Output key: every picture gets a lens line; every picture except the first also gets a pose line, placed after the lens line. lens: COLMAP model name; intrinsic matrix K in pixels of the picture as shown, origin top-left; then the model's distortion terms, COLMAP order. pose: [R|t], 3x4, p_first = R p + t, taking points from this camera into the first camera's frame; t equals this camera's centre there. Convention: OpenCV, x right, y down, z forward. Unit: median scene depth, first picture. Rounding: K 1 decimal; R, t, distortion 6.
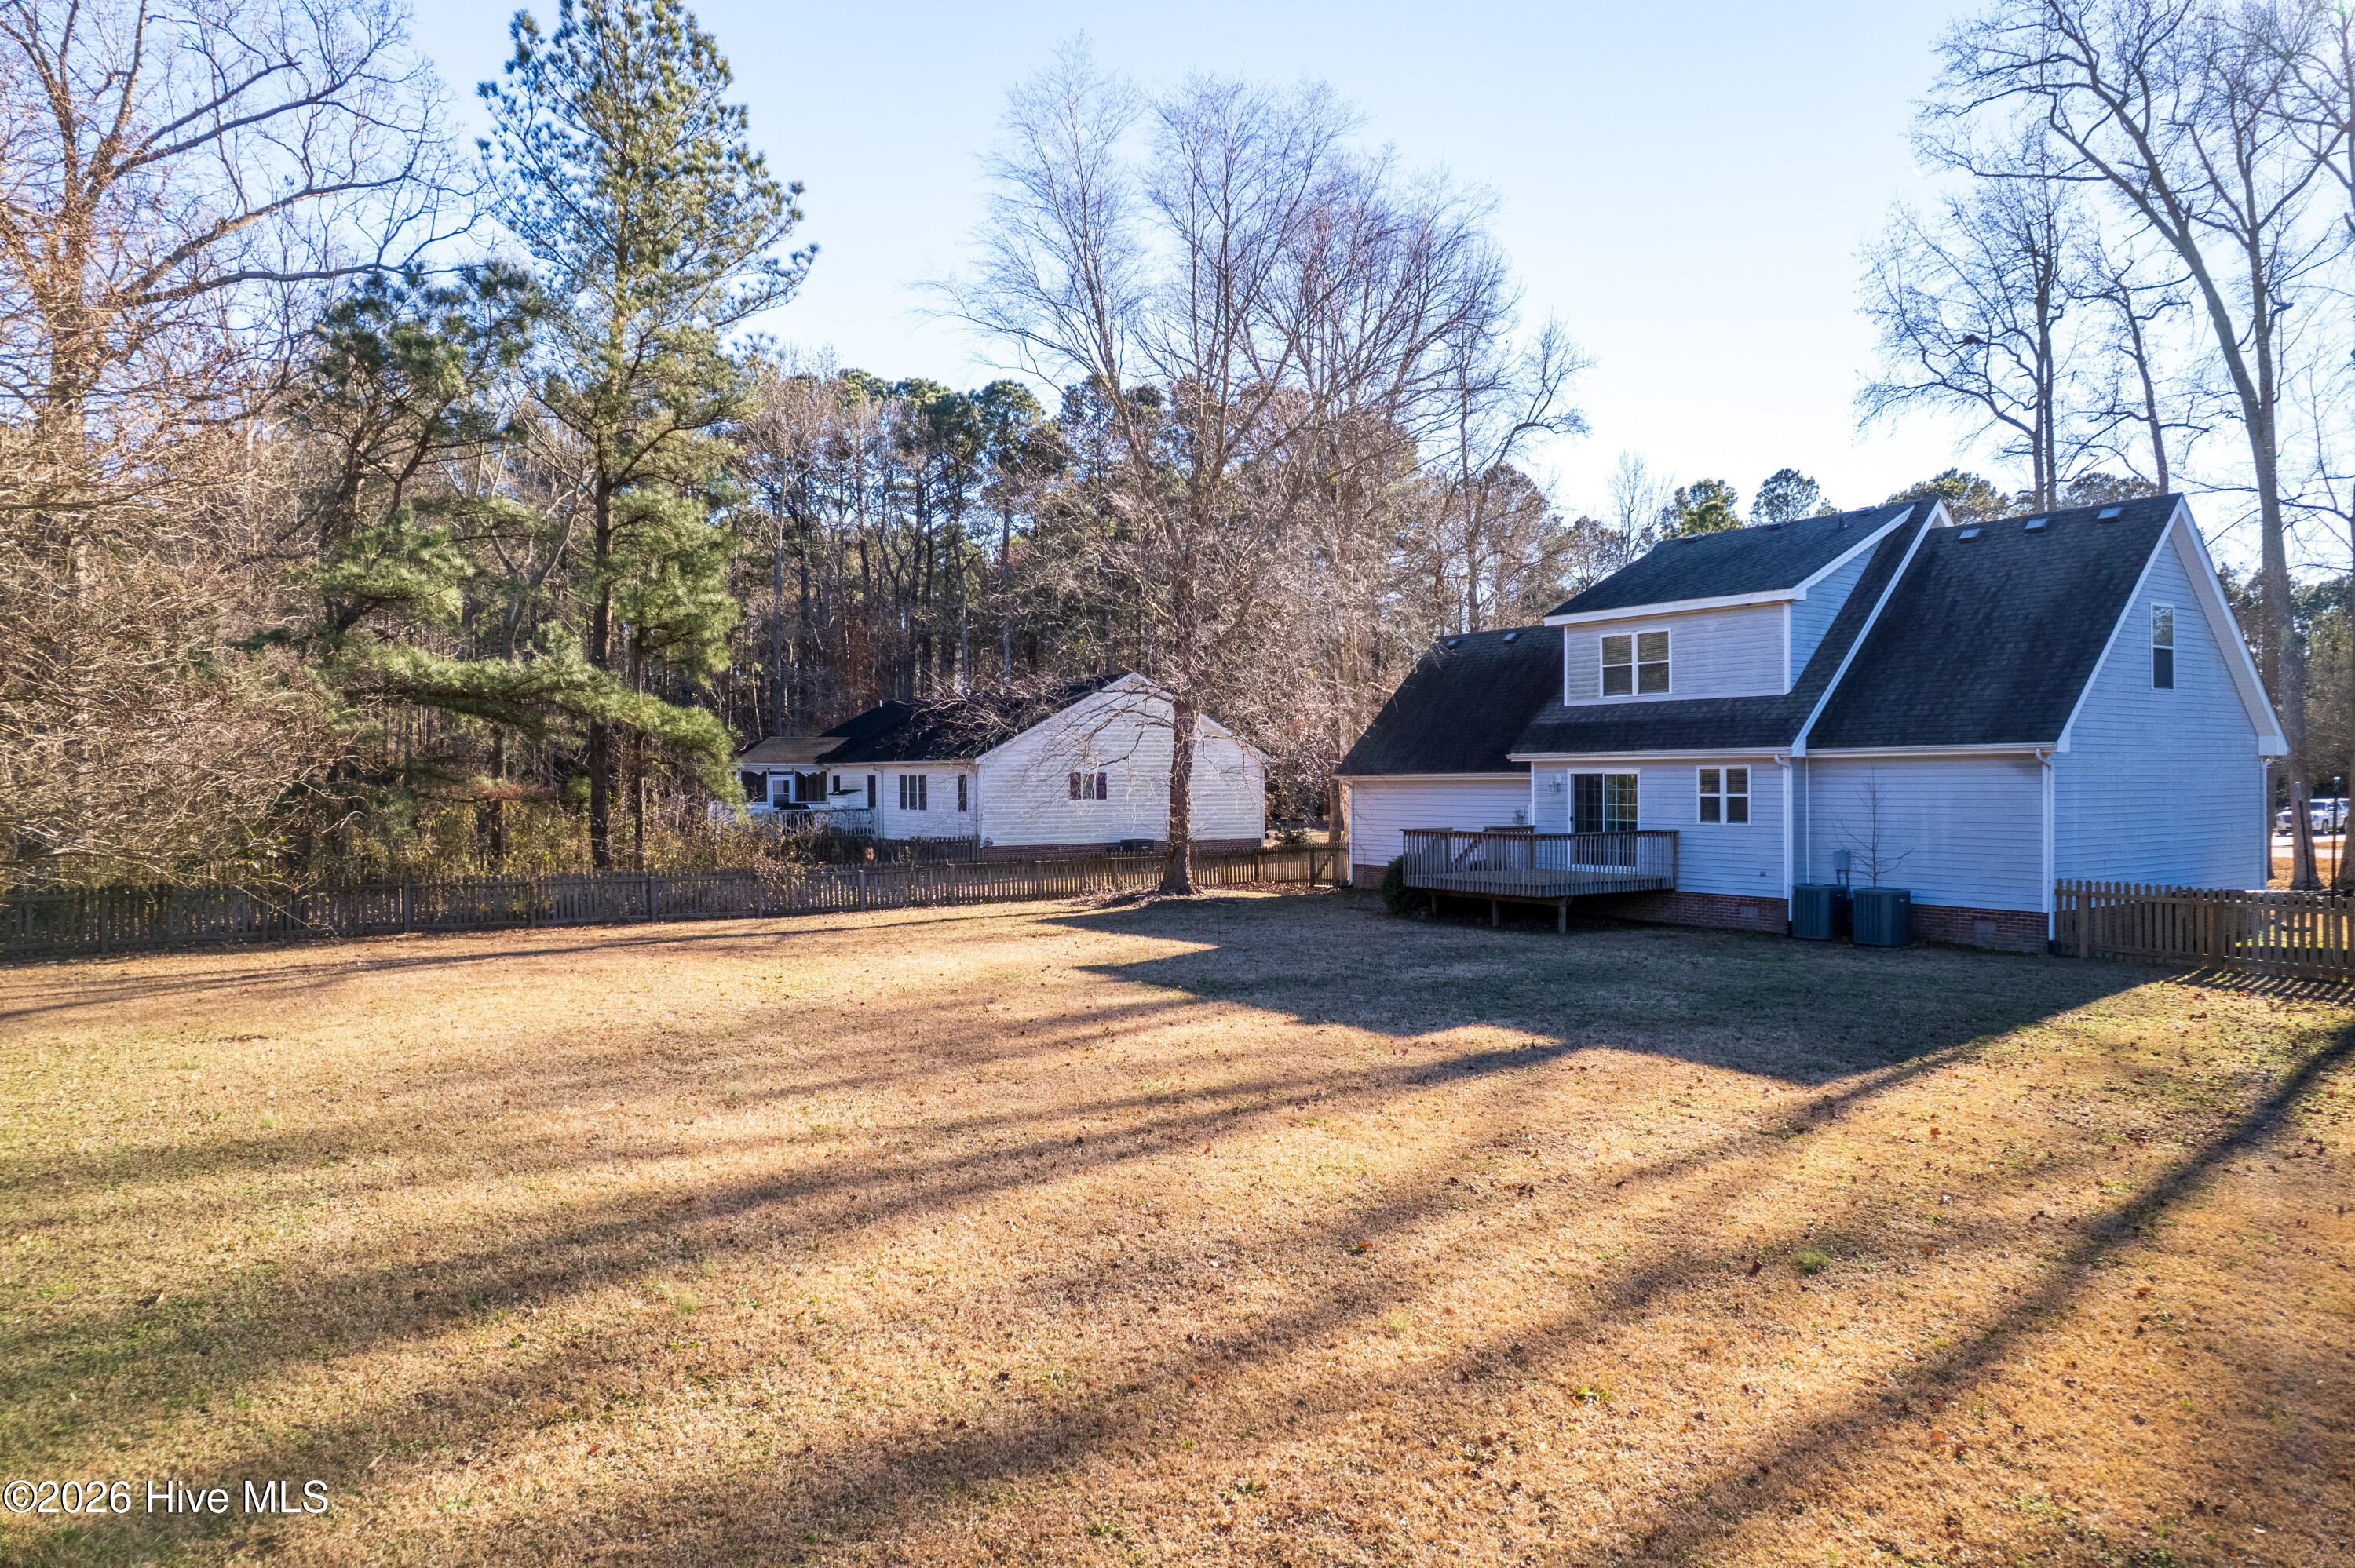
lens RADIAL K [[1511.4, 0, 1178.1], [0, 1511.4, 782.0], [0, 0, 1]] dist [-0.064771, 0.052148]
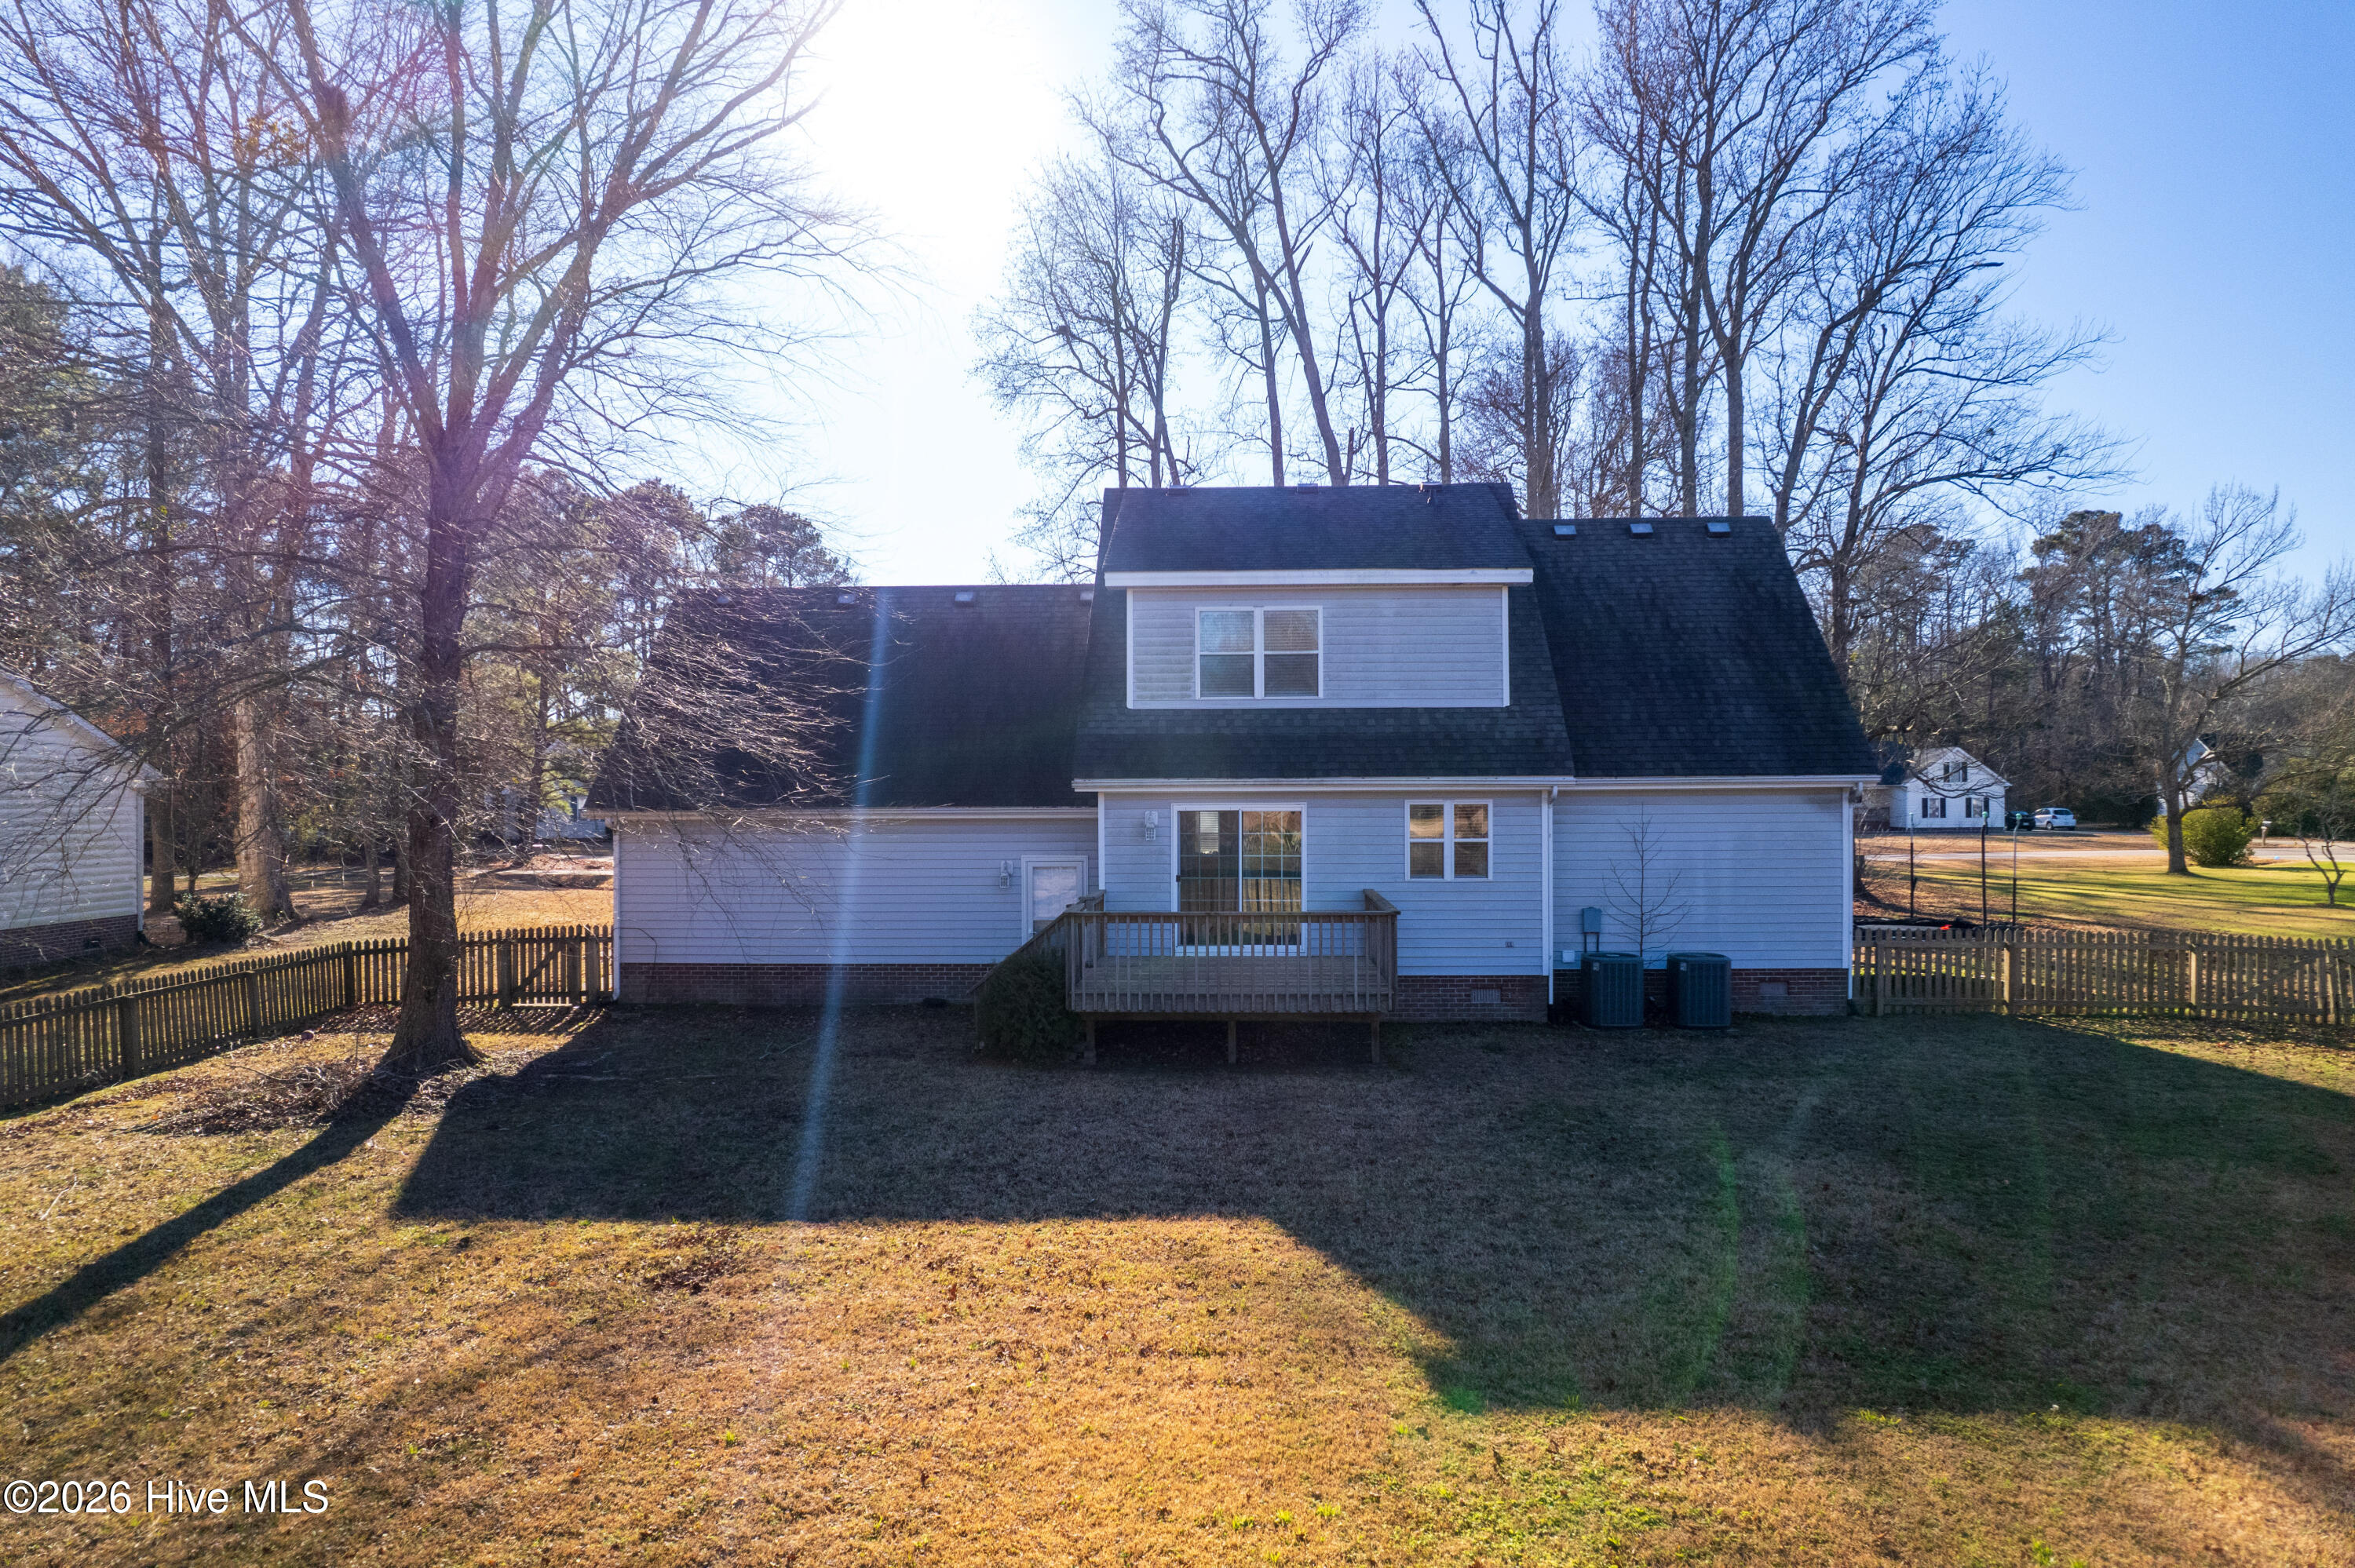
lens RADIAL K [[1511.4, 0, 1176.2], [0, 1511.4, 786.3], [0, 0, 1]] dist [-0.064771, 0.052148]
pose [[0.596460, 0.002433, 0.802639, -0.281069], [0.004070, 0.999973, -0.006055, -0.012636], [-0.802633, 0.006878, 0.596434, 0.613640]]
